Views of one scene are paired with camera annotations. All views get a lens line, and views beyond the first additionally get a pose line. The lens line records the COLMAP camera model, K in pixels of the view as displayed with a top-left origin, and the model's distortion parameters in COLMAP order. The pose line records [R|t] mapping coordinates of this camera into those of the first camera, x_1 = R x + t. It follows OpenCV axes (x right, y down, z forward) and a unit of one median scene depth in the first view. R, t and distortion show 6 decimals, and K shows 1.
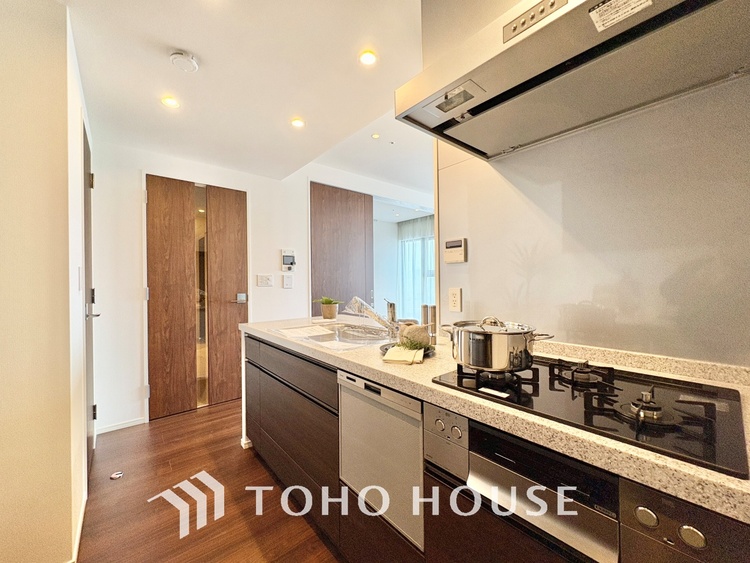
lens RADIAL K [[298.9, 0, 376.1], [0, 298.9, 283.2], [0, 0, 1]] dist [-0.000288, -0.000630]
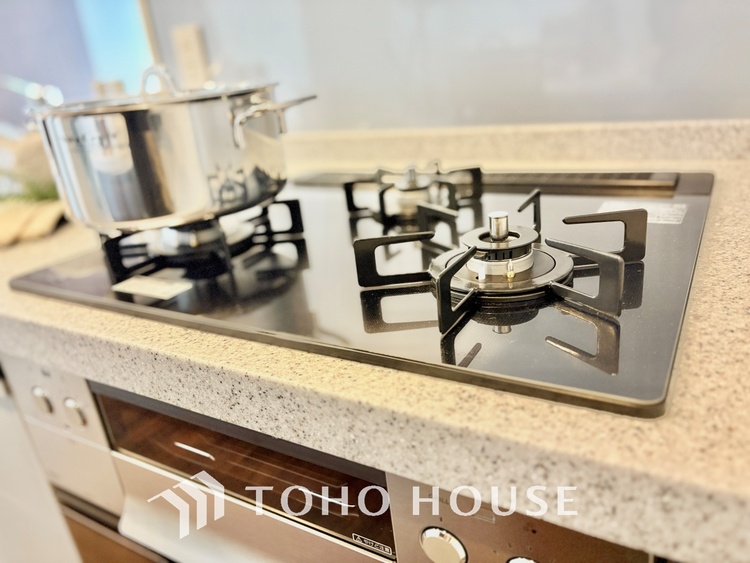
lens RADIAL K [[576.0, 0, 381.4], [0, 576.0, 276.1], [0, 0, 1]] dist [-0.003724, -0.011686]
pose [[0.942113, -0.201535, 0.267967, 0.585674], [0.097883, 0.929697, 0.355082, 0.182446], [-0.320689, -0.308298, 0.895606, 0.413127]]
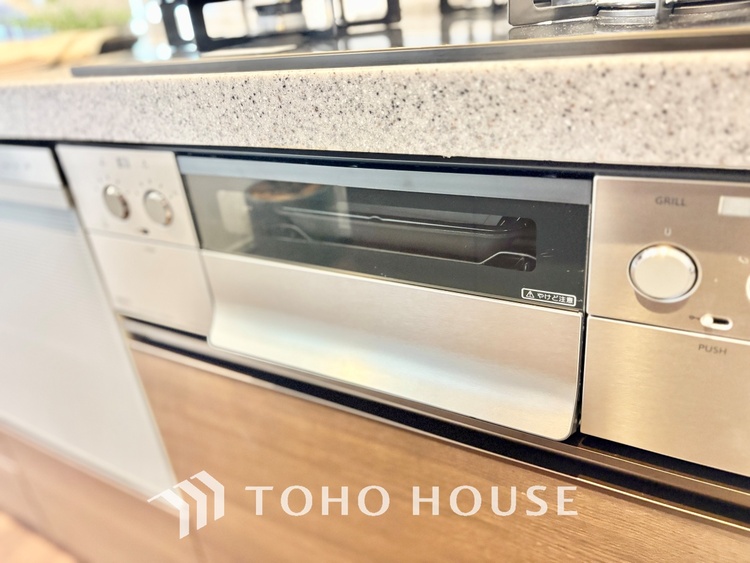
lens RADIAL K [[576.0, 0, 369.6], [0, 576.0, 284.3], [0, 0, 1]] dist [-0.003724, -0.011686]
pose [[0.942904, -0.223425, 0.247008, 0.396273], [0.096921, 0.893589, 0.438298, 0.417704], [-0.318651, -0.389333, 0.864223, 0.483715]]
